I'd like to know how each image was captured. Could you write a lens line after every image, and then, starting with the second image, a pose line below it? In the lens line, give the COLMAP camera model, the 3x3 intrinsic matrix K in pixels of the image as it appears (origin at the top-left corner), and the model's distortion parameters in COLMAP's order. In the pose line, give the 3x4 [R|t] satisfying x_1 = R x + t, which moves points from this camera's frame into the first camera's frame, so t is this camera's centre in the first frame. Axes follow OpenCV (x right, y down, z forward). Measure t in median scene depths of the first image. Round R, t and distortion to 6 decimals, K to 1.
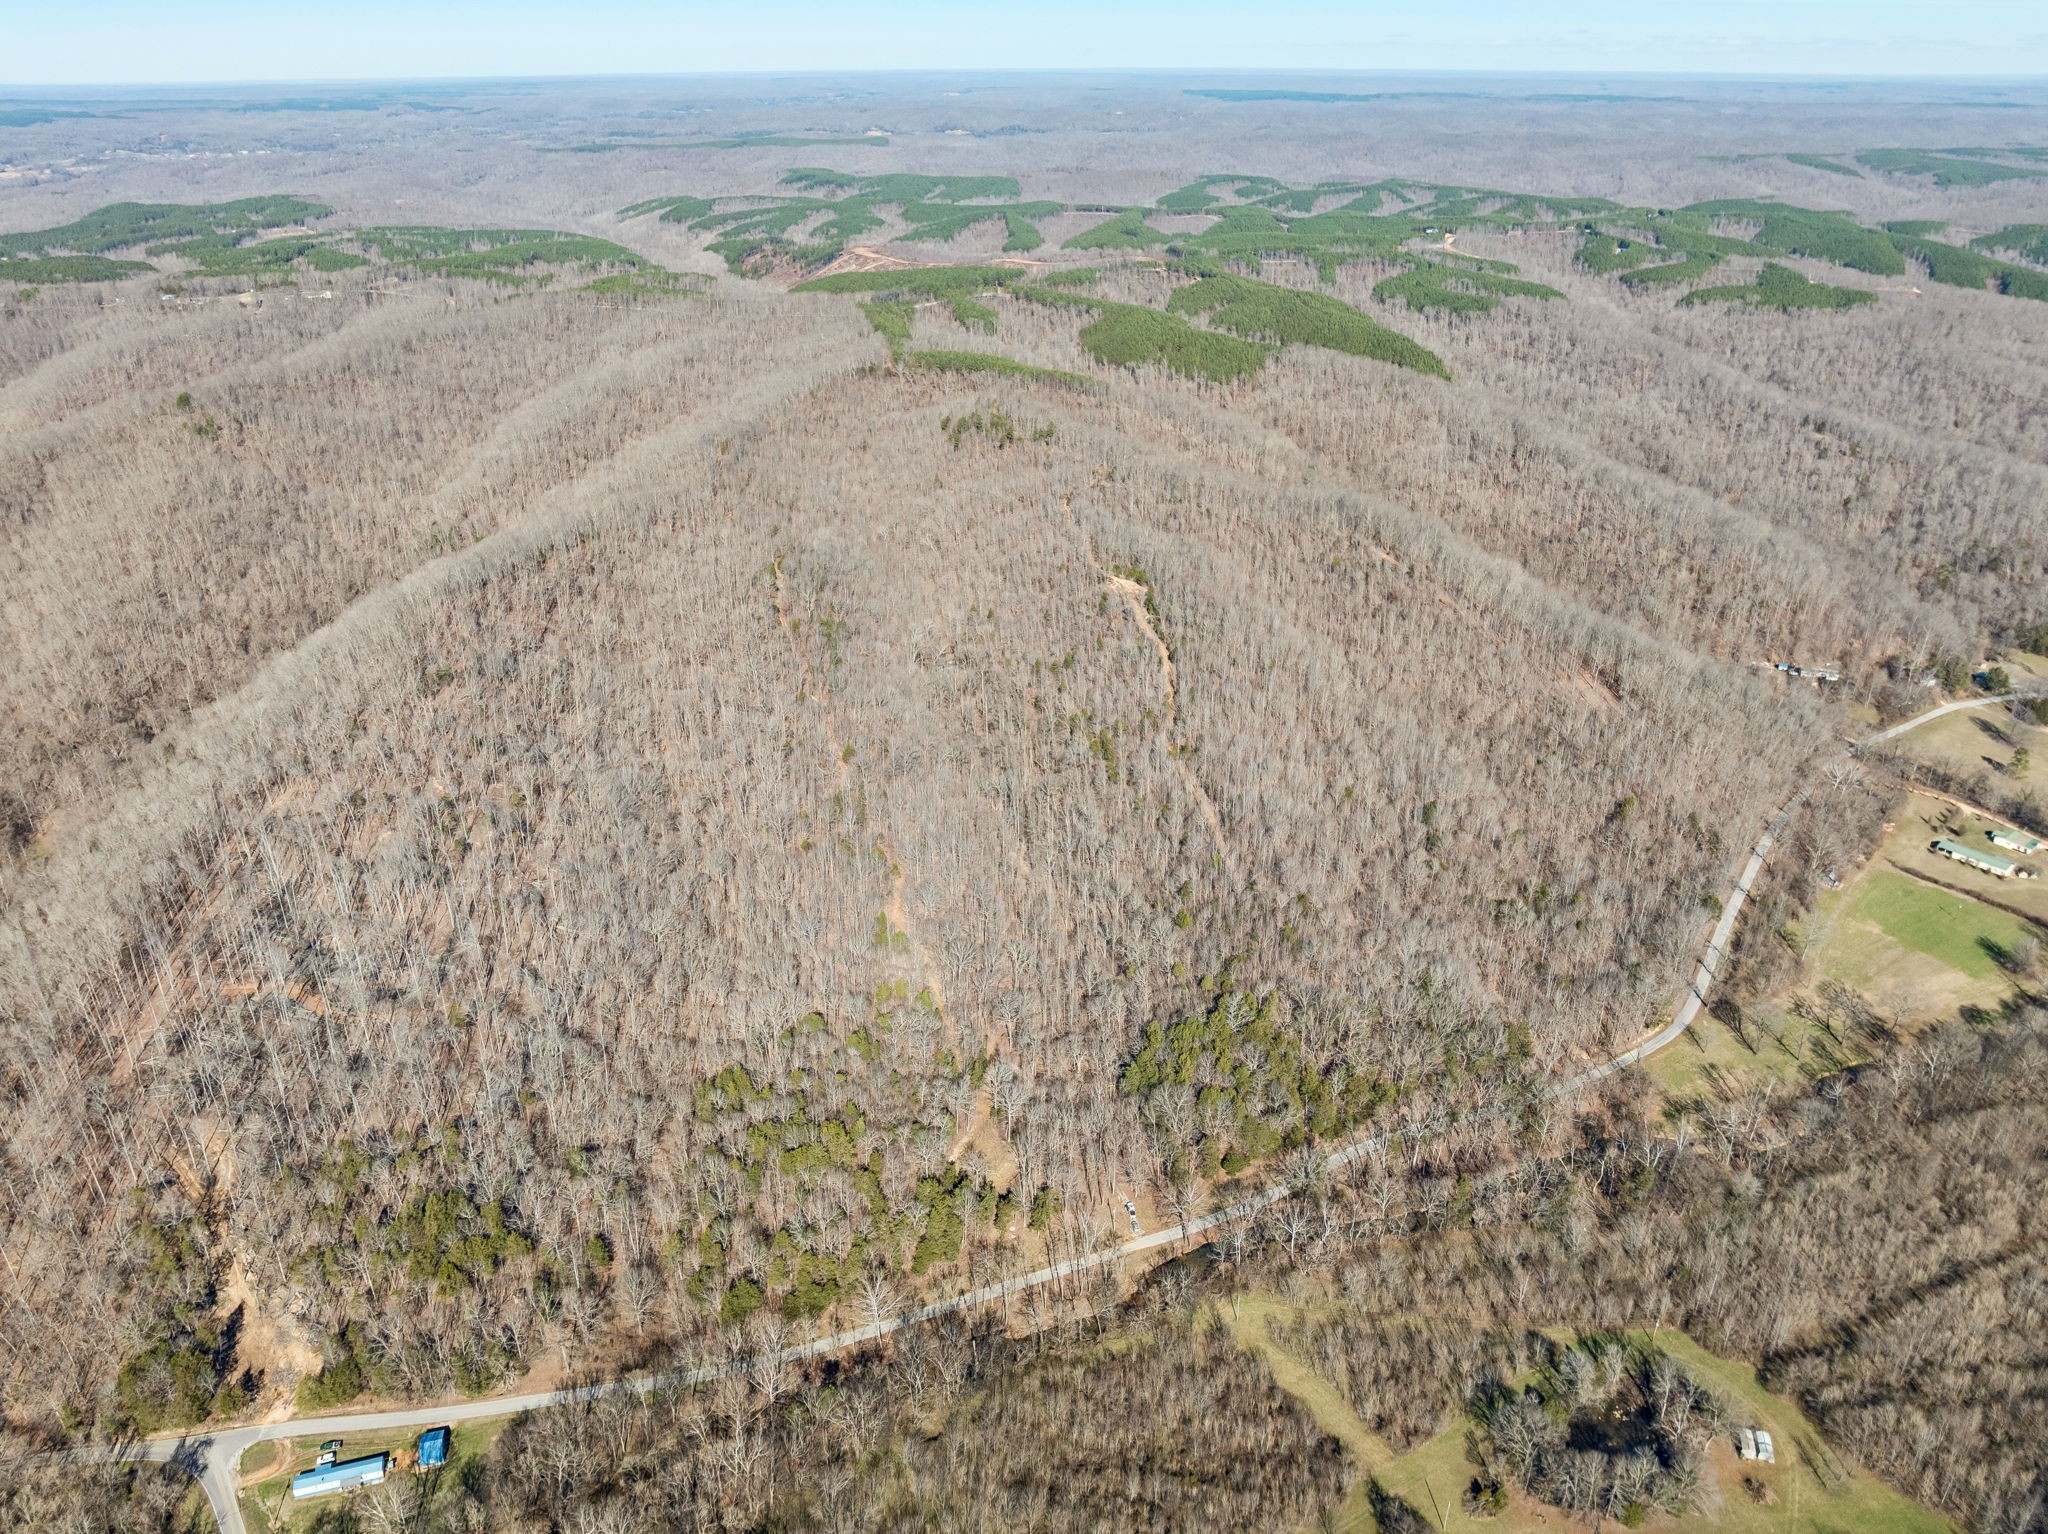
lens RADIAL K [[1478.7, 0, 1024.0], [0, 1478.7, 767.0], [0, 0, 1]] dist [-0.055919, 0.033324]
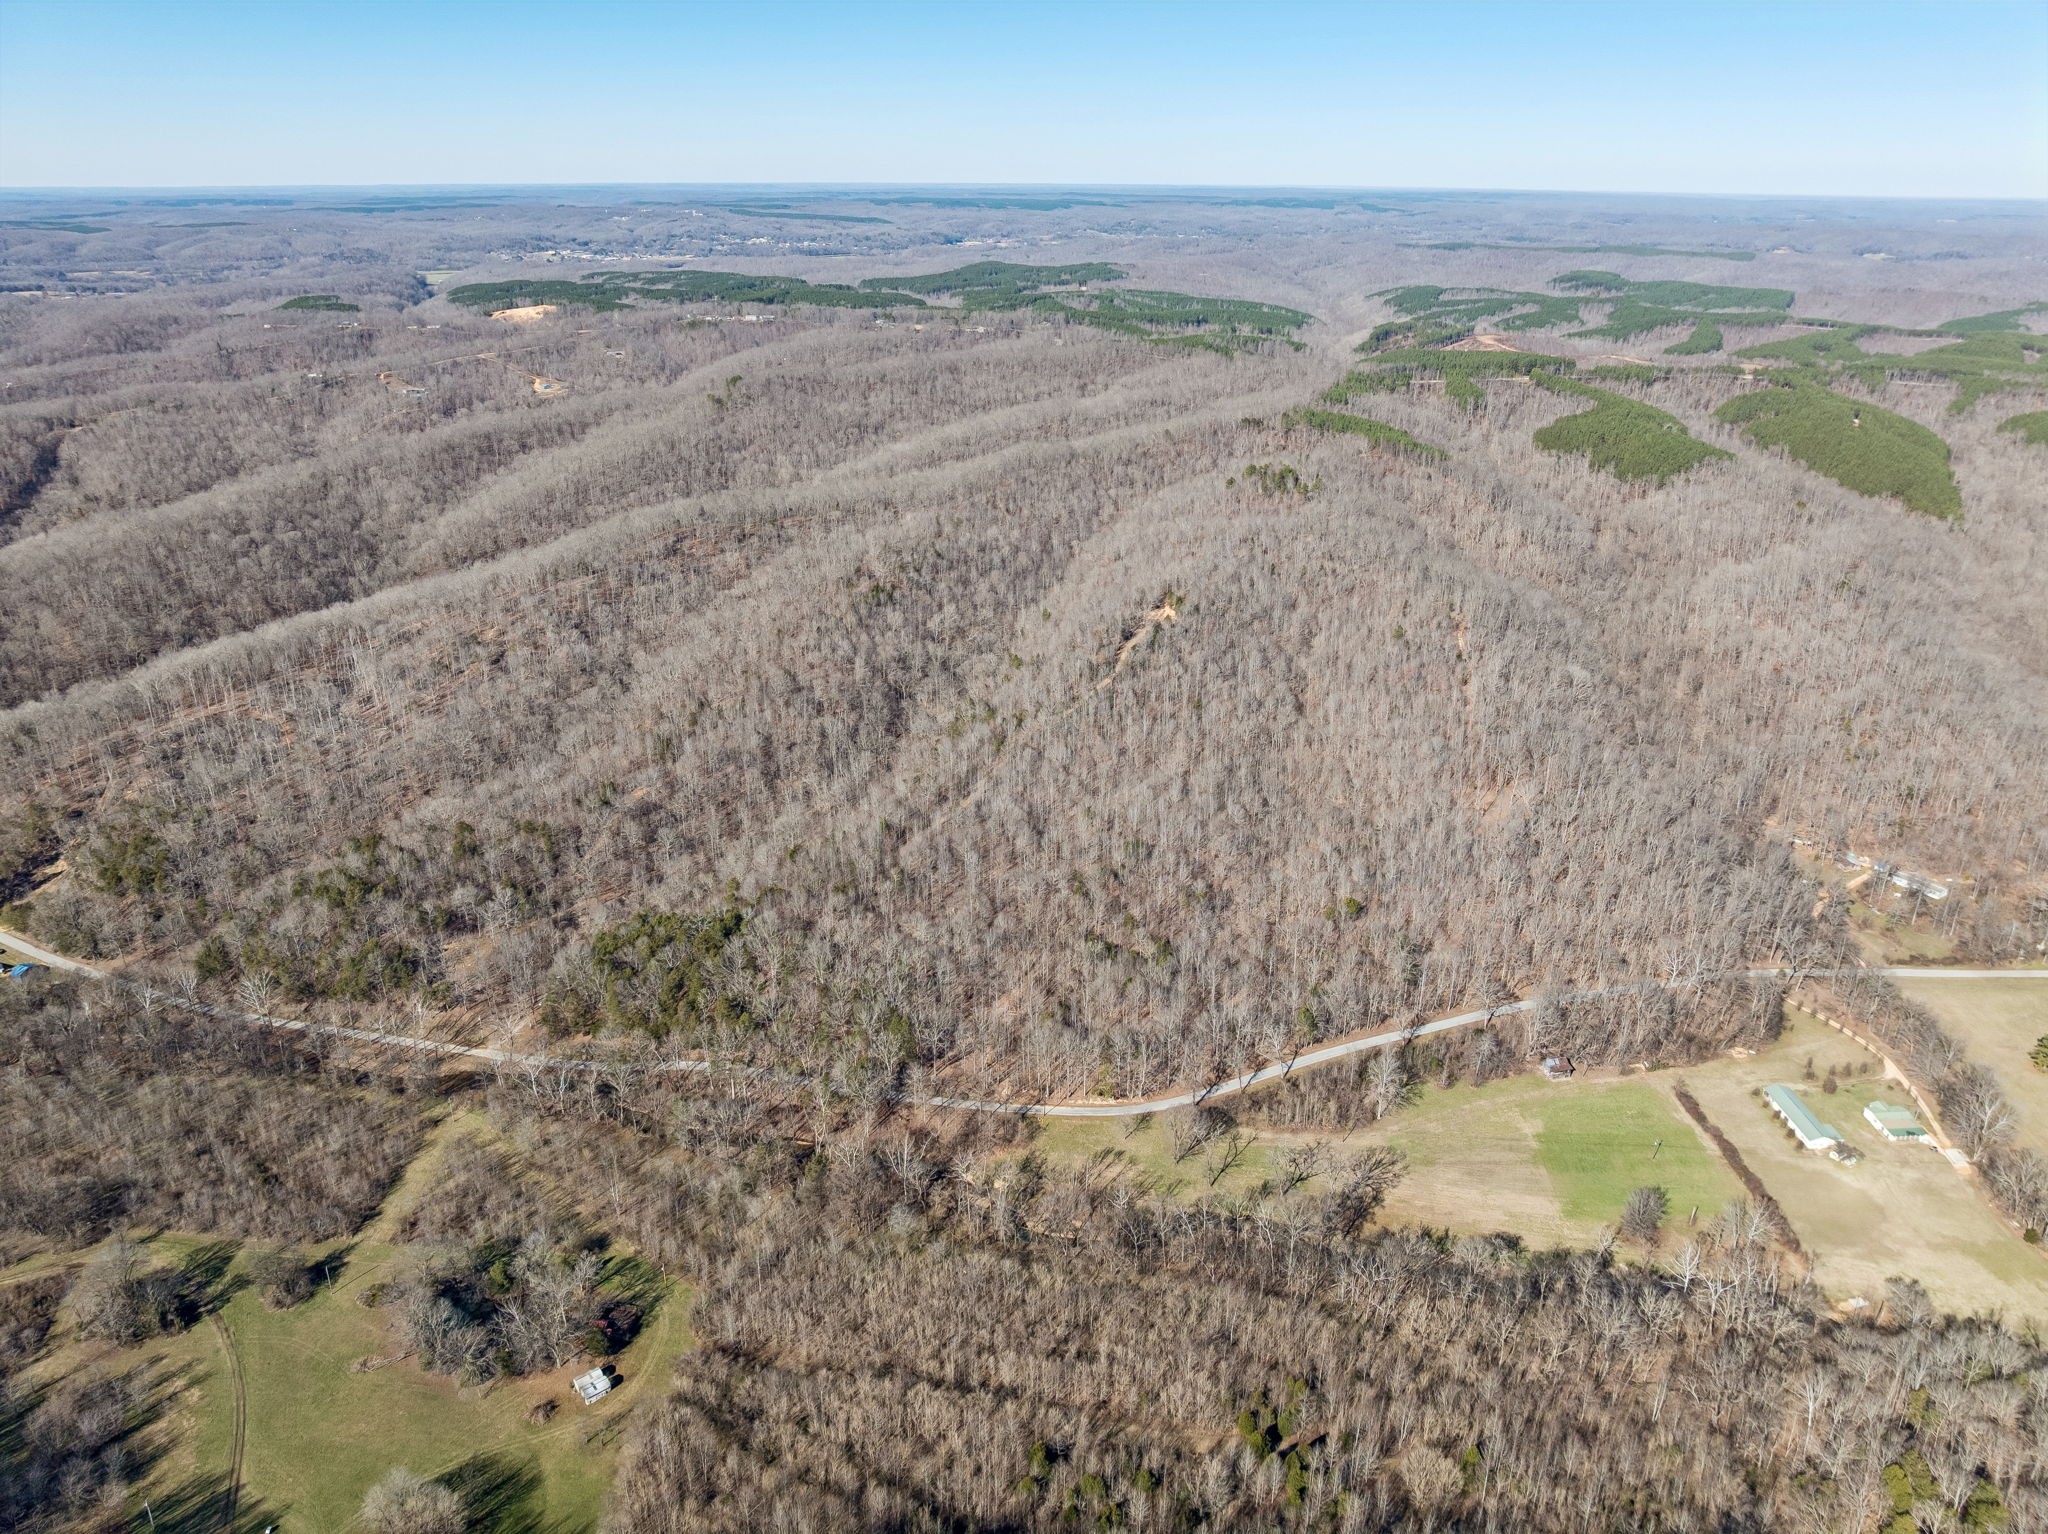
lens RADIAL K [[1431.2, 0, 1036.3], [0, 1431.2, 762.9], [0, 0, 1]] dist [-0.034873, 0.009432]
pose [[0.814140, 0.230039, -0.533158, 0.325946], [-0.261122, 0.965144, 0.017689, -0.011079], [0.518643, 0.124818, 0.845831, 0.079131]]
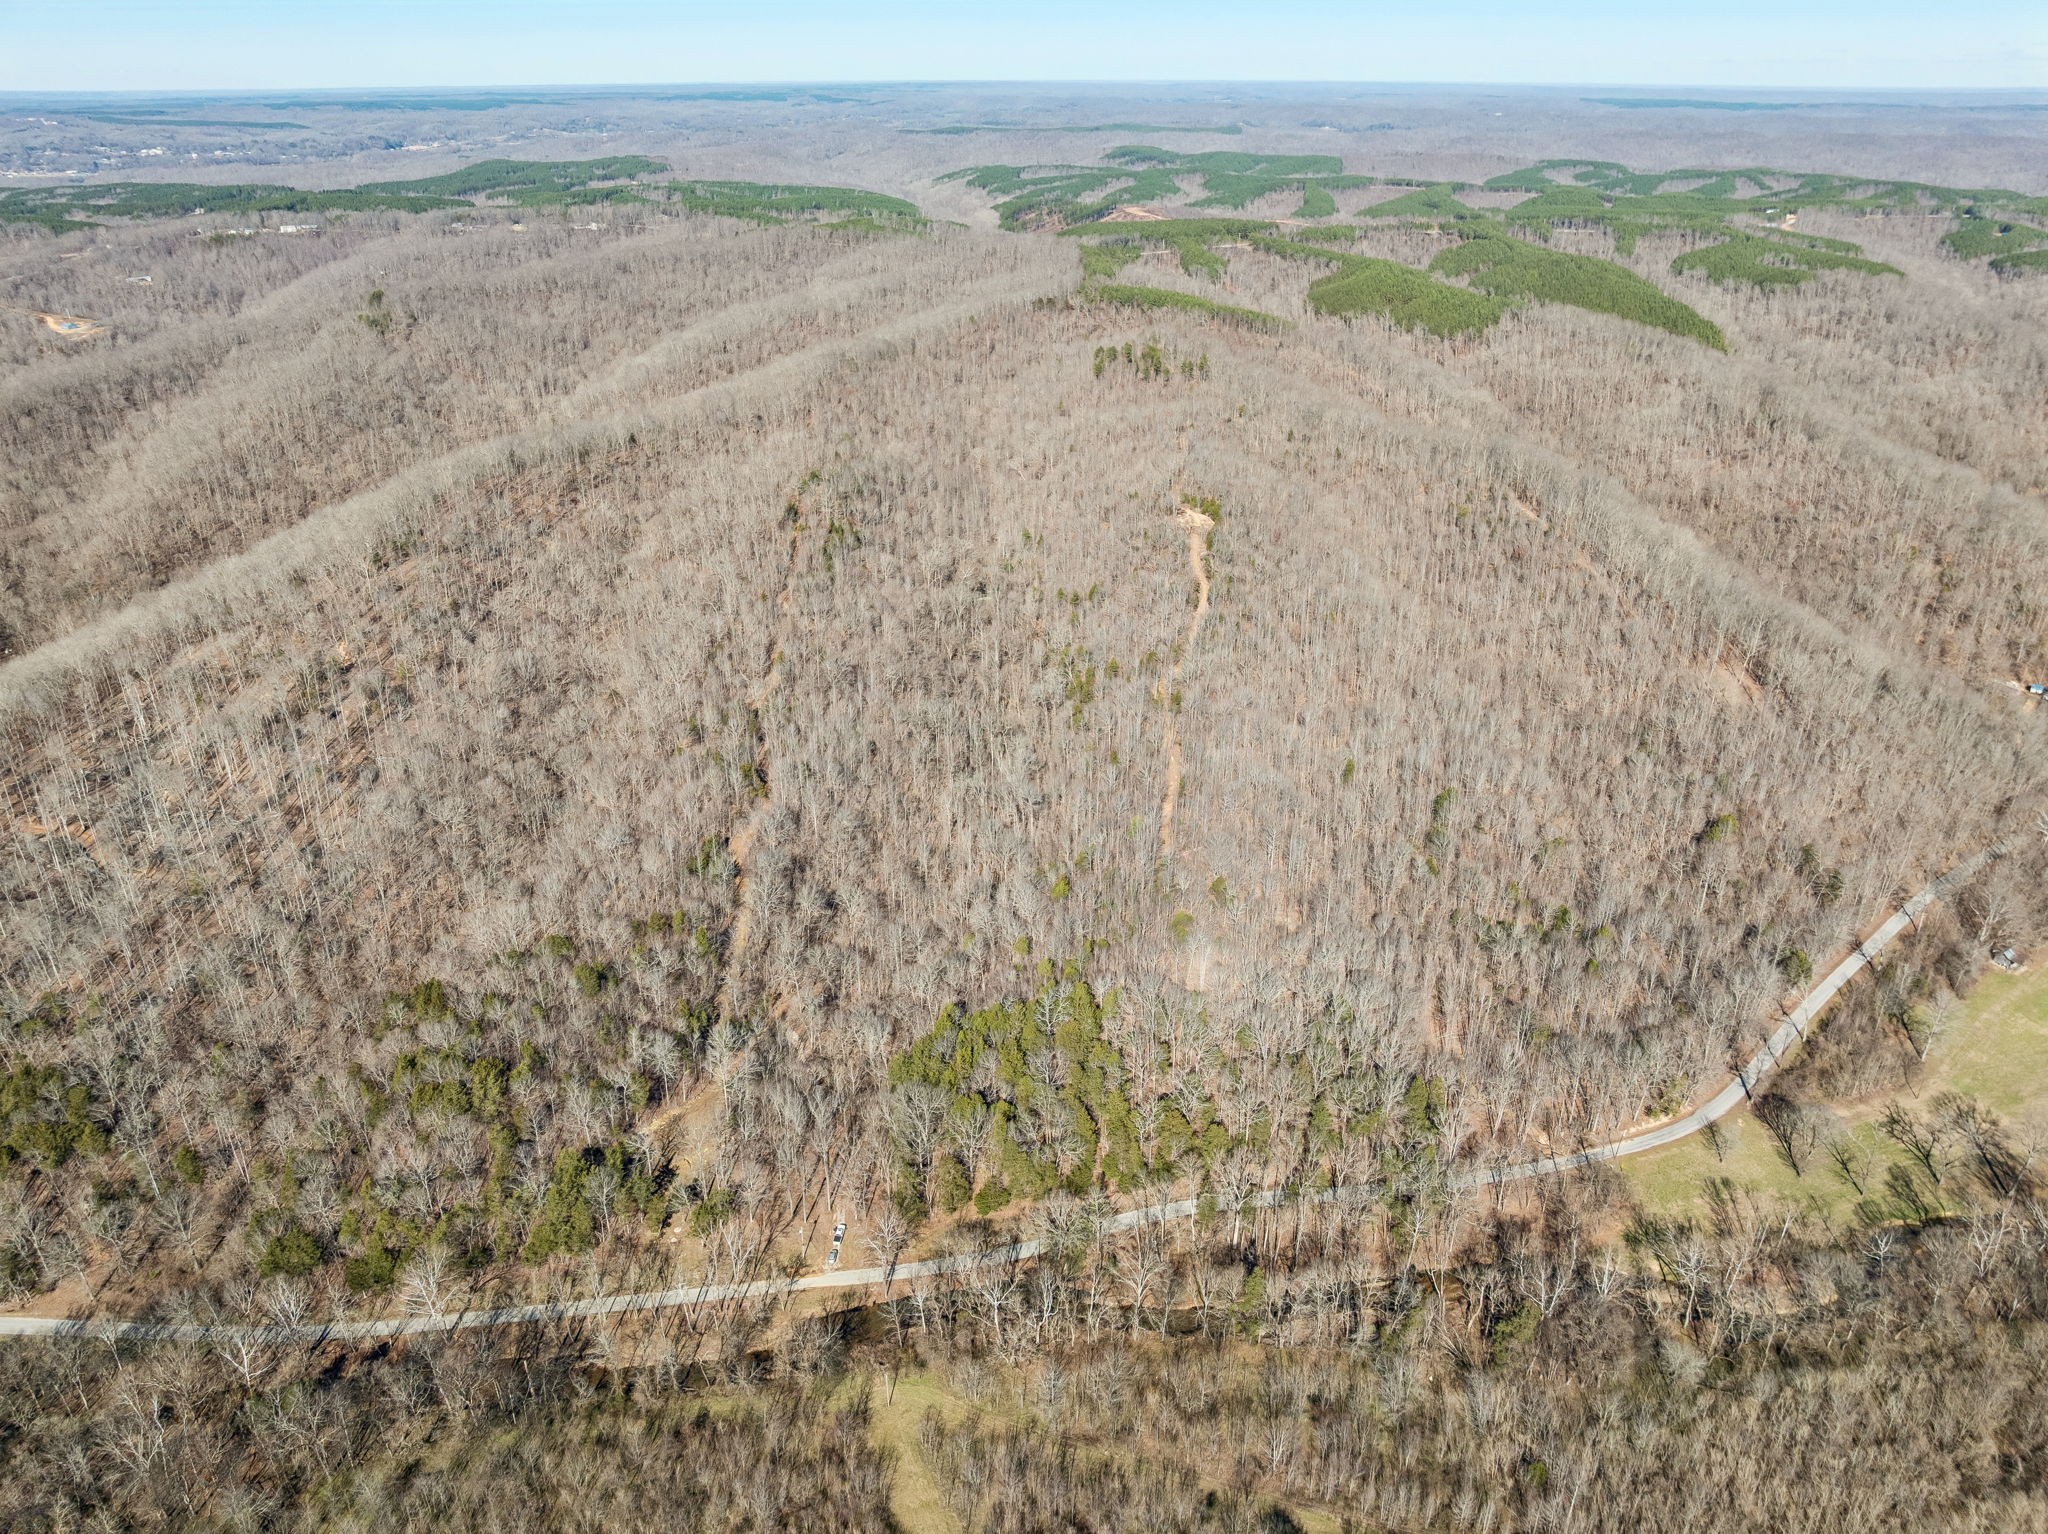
lens RADIAL K [[1455.6, 0, 1034.8], [0, 1455.6, 761.5], [0, 0, 1]] dist [-0.065585, 0.041649]
pose [[0.970046, 0.107813, -0.217684, 0.105637], [-0.108388, 0.994065, 0.009335, 0.011763], [0.217399, 0.014539, 0.975975, 0.093138]]
